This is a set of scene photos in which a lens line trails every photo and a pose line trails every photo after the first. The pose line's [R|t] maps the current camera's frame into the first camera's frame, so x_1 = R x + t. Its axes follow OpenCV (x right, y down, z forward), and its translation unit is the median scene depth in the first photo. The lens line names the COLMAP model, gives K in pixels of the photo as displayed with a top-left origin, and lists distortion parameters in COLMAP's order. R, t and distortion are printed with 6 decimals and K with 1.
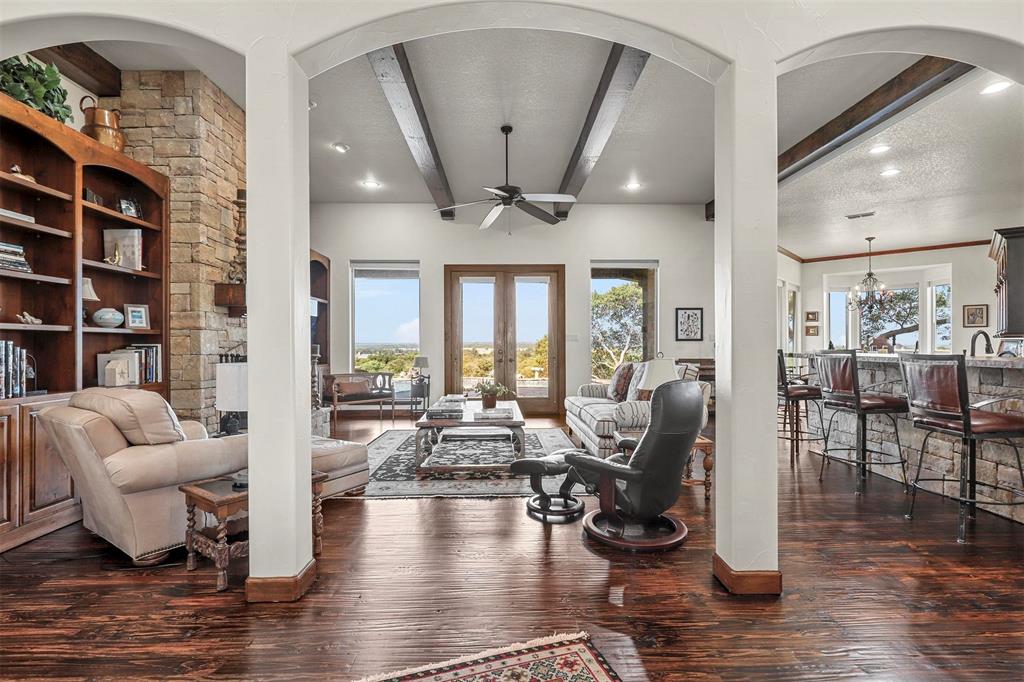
lens RADIAL K [[481.5, 0, 514.1], [0, 481.5, 343.4], [0, 0, 1]] dist [-0.001228, -0.000046]
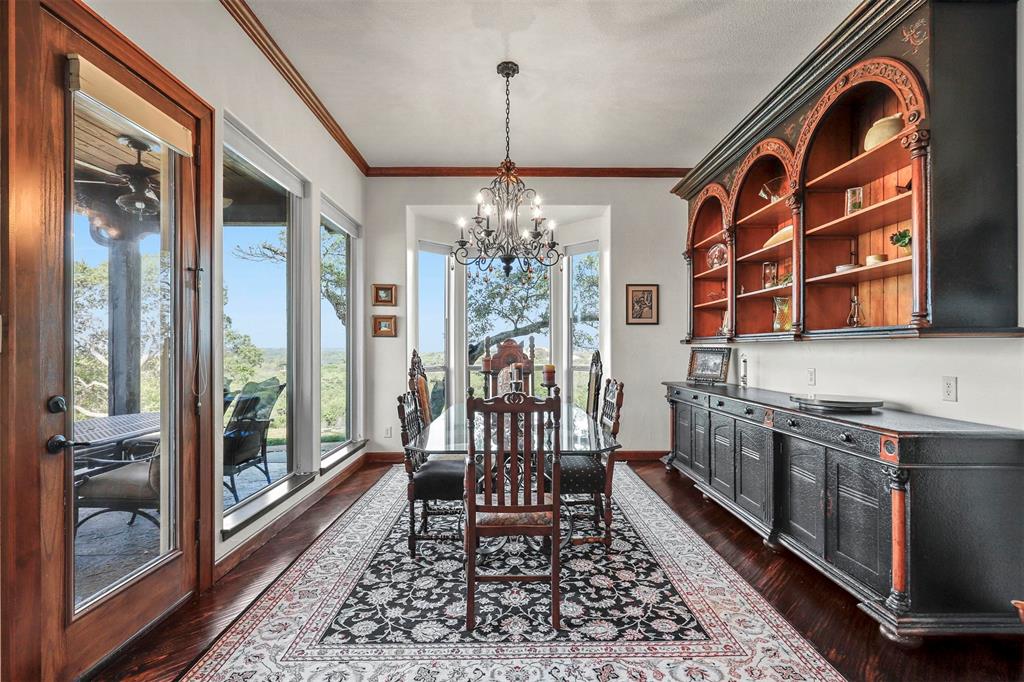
lens RADIAL K [[466.1, 0, 515.4], [0, 466.1, 347.0], [0, 0, 1]] dist [0.001479, -0.000332]
pose [[0.714012, 0.001907, 0.700131, 0.563974], [-0.000729, 0.999998, -0.001981, -0.008335], [-0.700134, 0.000904, 0.714011, 0.847736]]
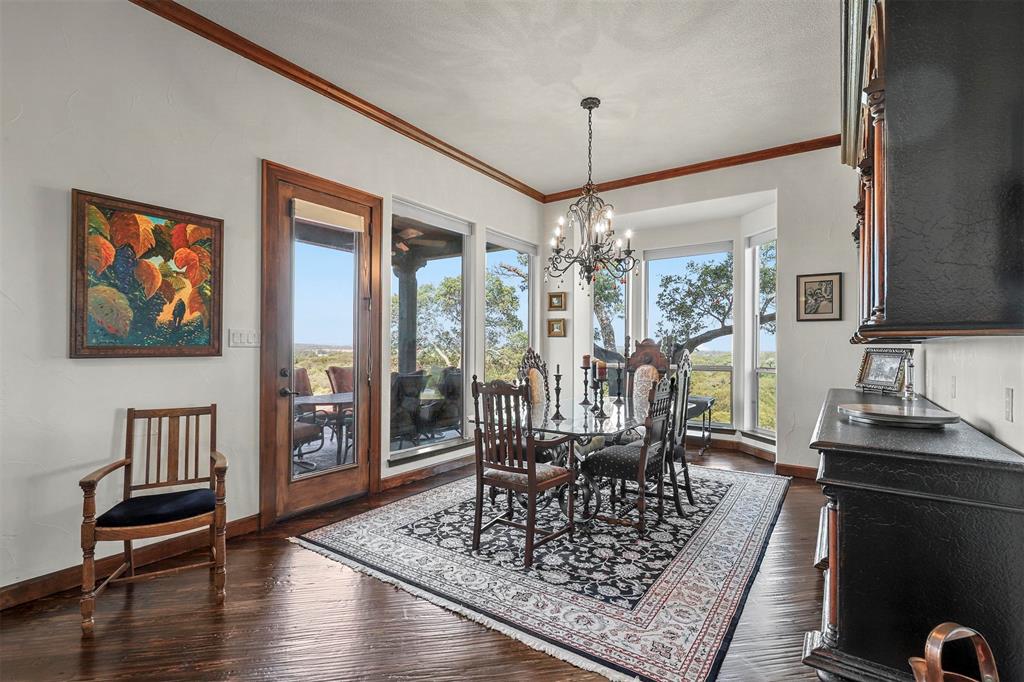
lens RADIAL K [[471.6, 0, 514.2], [0, 471.6, 344.4], [0, 0, 1]] dist [0.000309, 0.000001]
pose [[0.988126, 0.007024, 0.153483, 0.697060], [-0.006732, 0.999974, -0.002422, -0.008980], [-0.153496, 0.001360, 0.988148, 0.691201]]
